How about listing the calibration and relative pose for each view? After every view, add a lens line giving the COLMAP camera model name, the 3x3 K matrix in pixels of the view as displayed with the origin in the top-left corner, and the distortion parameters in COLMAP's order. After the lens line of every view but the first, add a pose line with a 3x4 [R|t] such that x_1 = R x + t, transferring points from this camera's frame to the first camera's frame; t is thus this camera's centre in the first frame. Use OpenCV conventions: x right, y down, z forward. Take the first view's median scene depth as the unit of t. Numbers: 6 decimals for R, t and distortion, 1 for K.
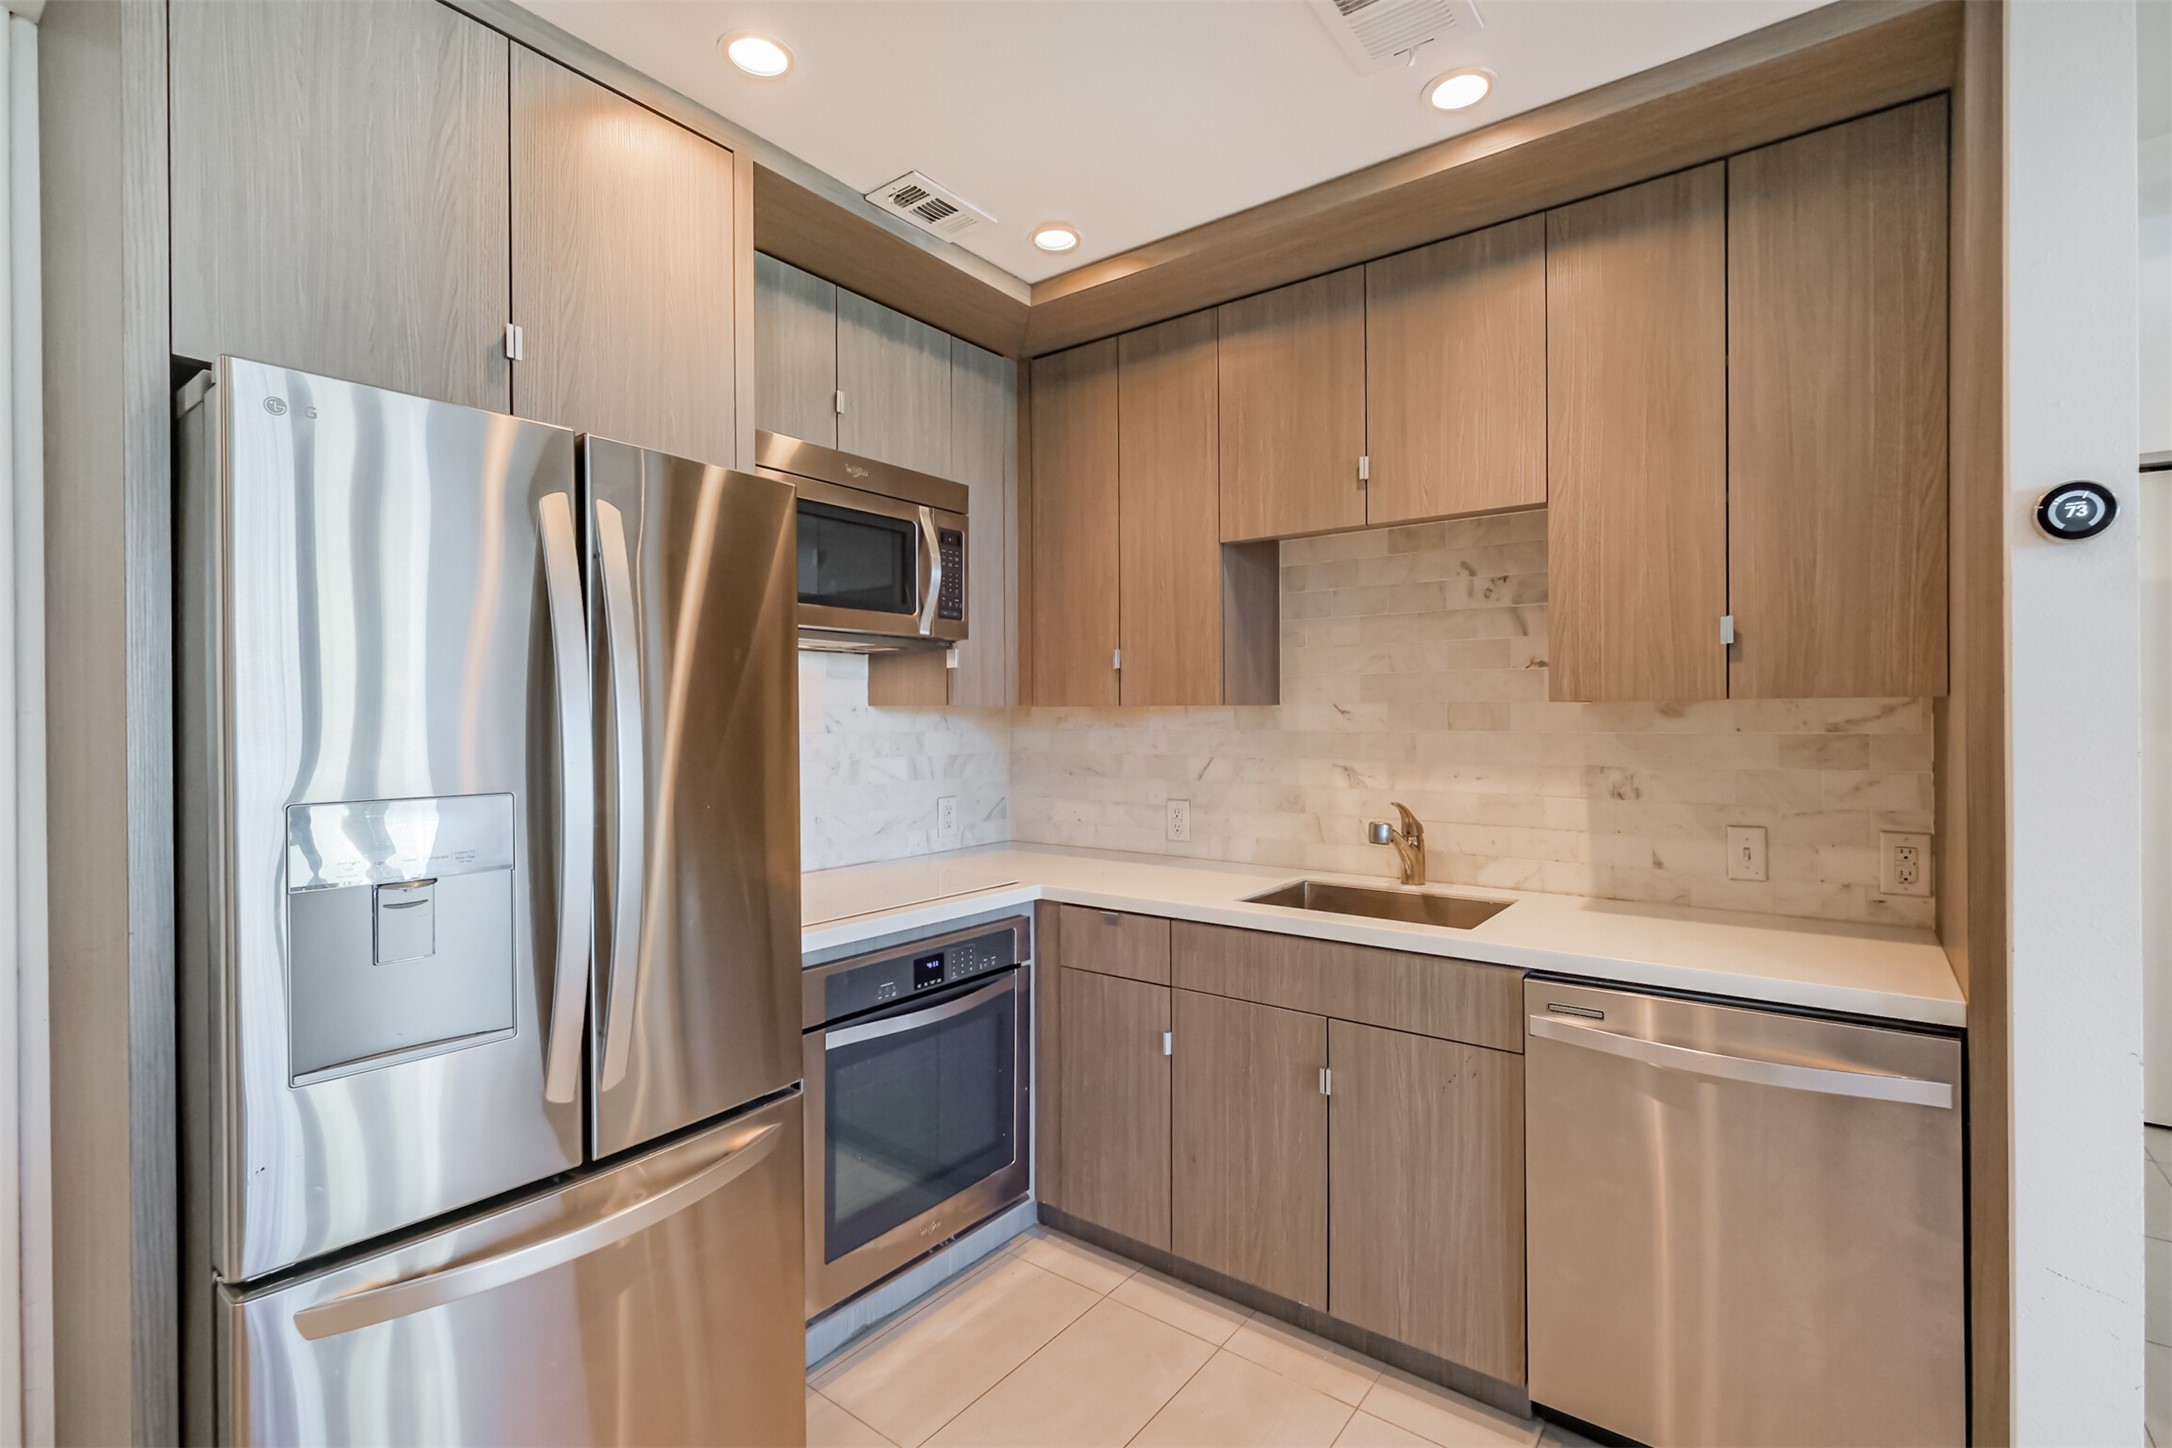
lens RADIAL K [[962.7, 0, 1085.4], [0, 962.7, 724.7], [0, 0, 1]] dist [-0.003308, -0.000824]
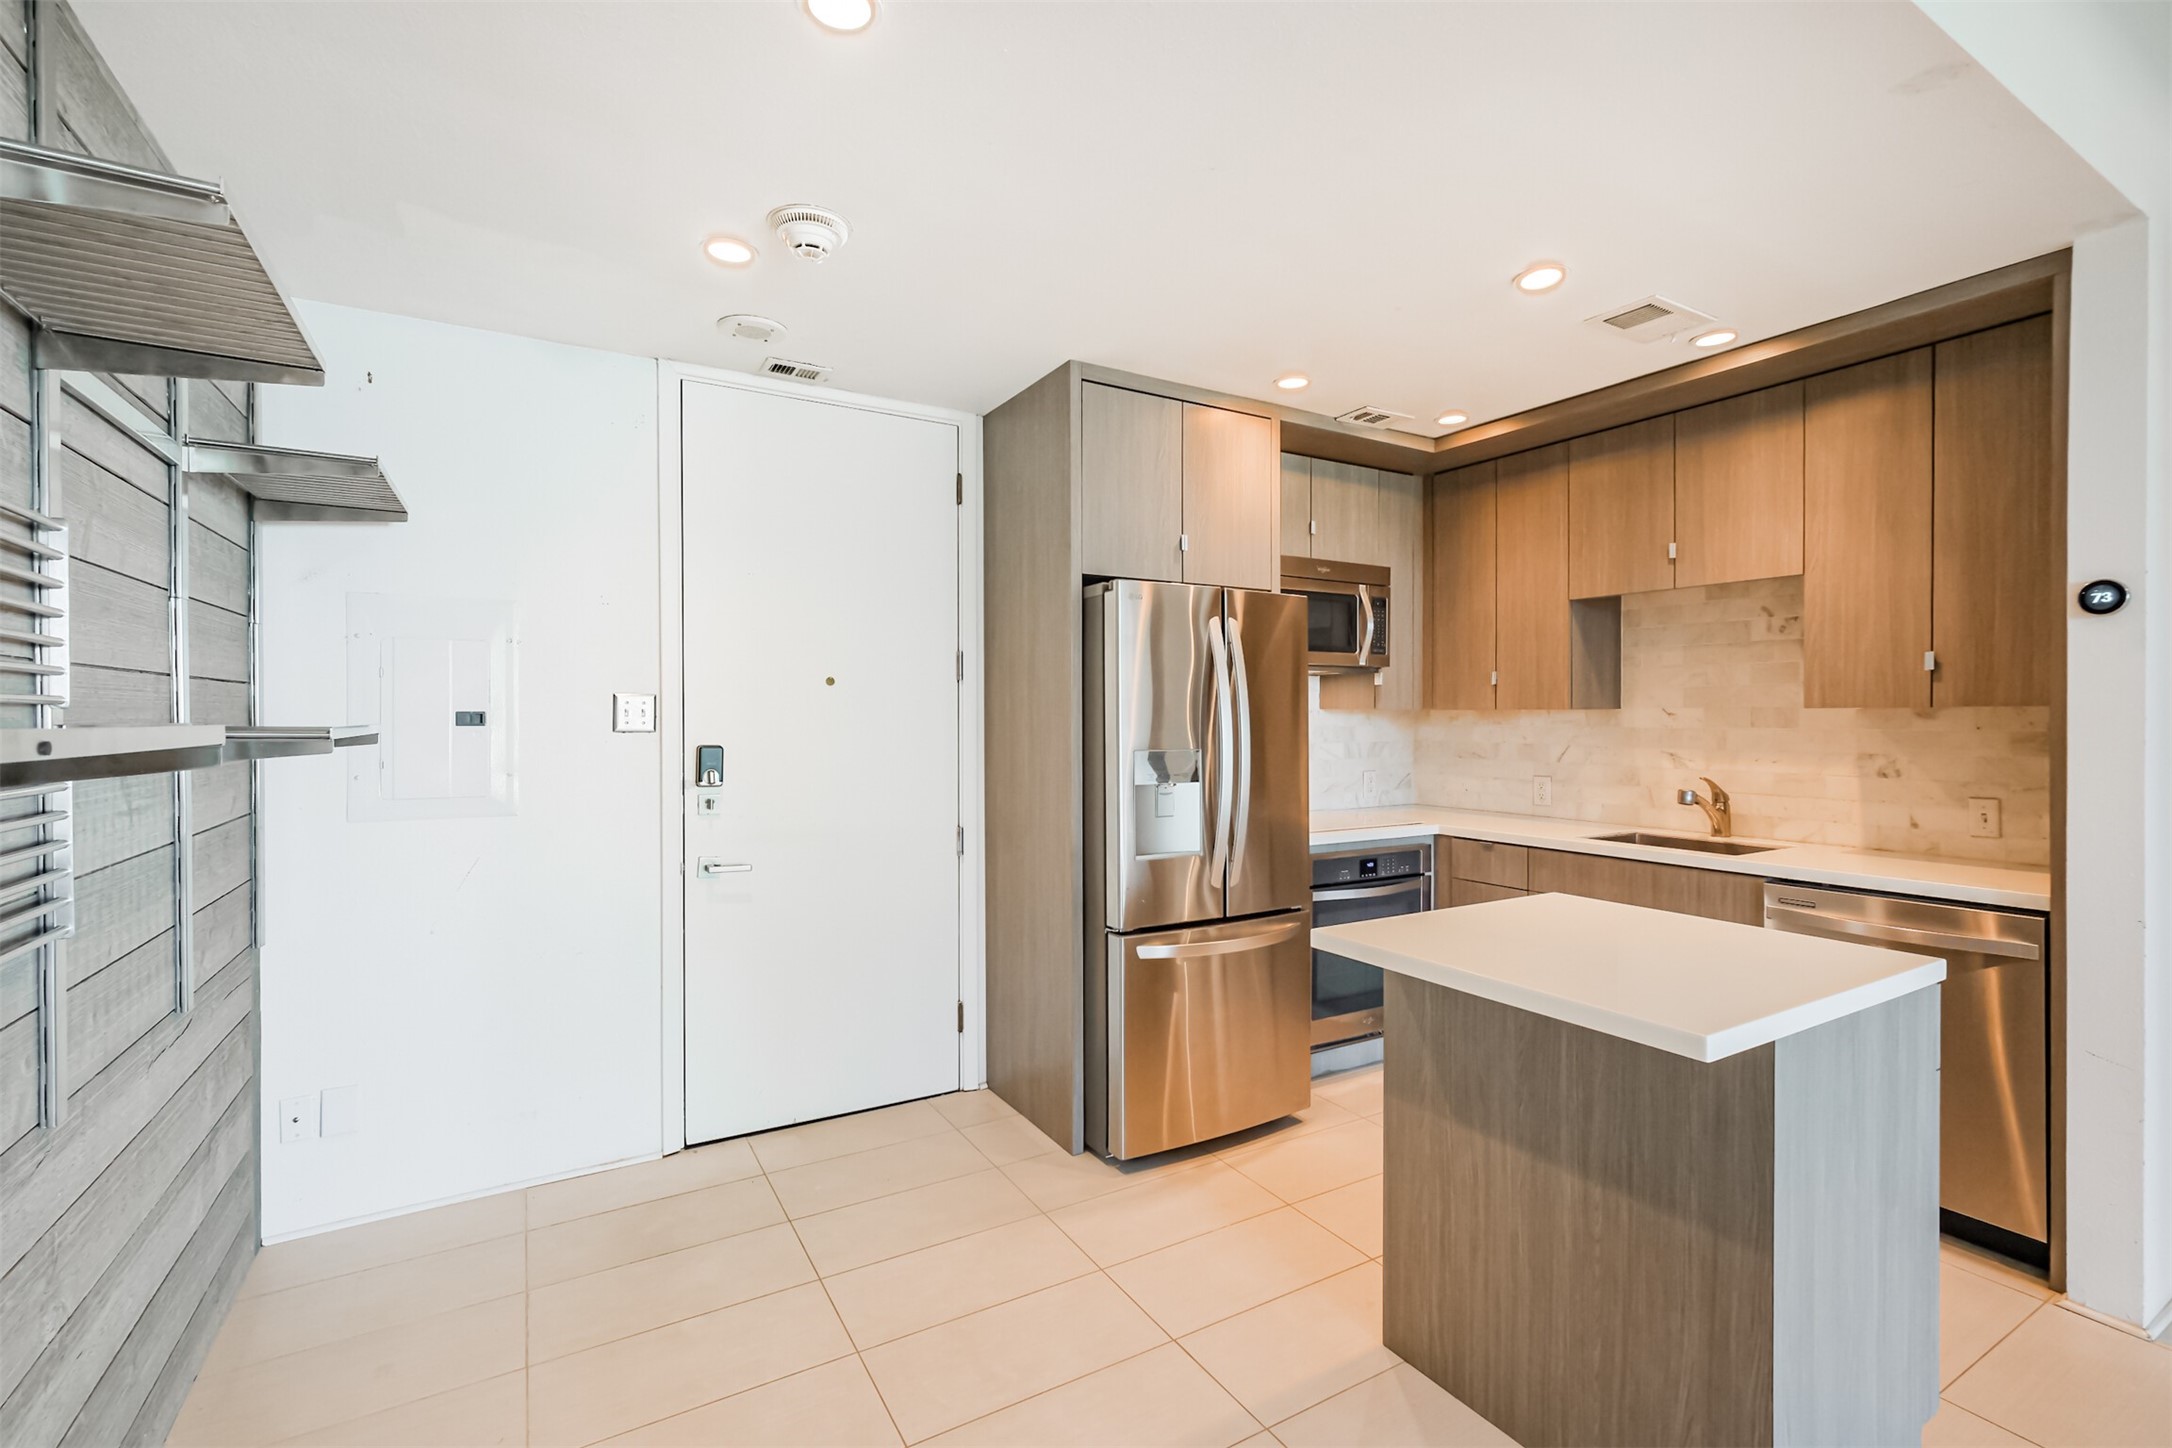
lens RADIAL K [[962.7, 0, 1081.9], [0, 962.7, 726.4], [0, 0, 1]] dist [-0.003308, -0.000824]
pose [[0.924145, 0.007126, -0.381975, 0.014503], [-0.005472, 0.999970, 0.005415, 0.002182], [0.382003, -0.002914, 0.924157, -0.710253]]
